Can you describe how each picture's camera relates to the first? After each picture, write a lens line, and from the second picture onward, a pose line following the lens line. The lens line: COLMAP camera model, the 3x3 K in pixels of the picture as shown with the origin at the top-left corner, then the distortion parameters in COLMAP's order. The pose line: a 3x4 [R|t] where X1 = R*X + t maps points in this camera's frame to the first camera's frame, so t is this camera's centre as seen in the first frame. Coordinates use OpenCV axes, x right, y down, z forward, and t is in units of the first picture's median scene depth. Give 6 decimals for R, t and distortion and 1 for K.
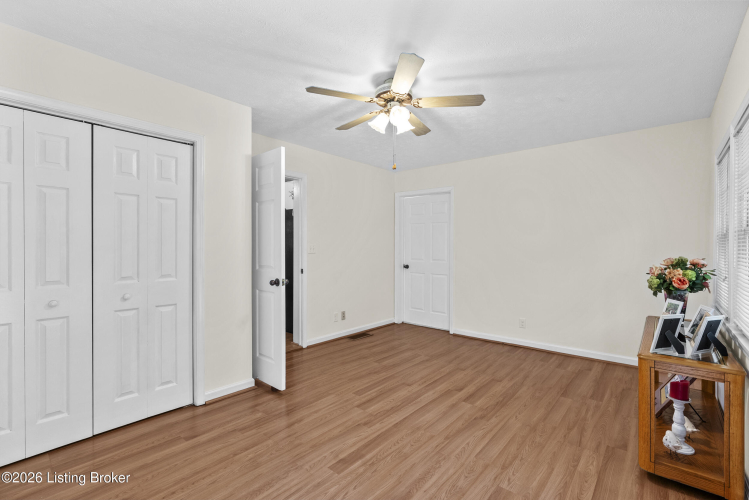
lens RADIAL K [[341.0, 0, 376.5], [0, 341.0, 250.0], [0, 0, 1]] dist [-0.005228, 0.003357]
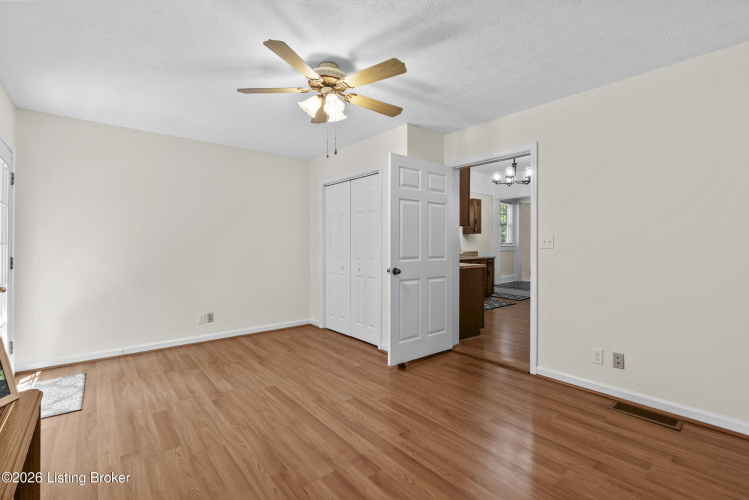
lens RADIAL K [[341.0, 0, 374.5], [0, 341.0, 244.7], [0, 0, 1]] dist [-0.005228, 0.003357]
pose [[-0.179160, -0.005041, -0.983807, 0.972896], [-0.006990, 0.999968, -0.003851, 0.013574], [0.983795, 0.006187, -0.179190, 1.307311]]
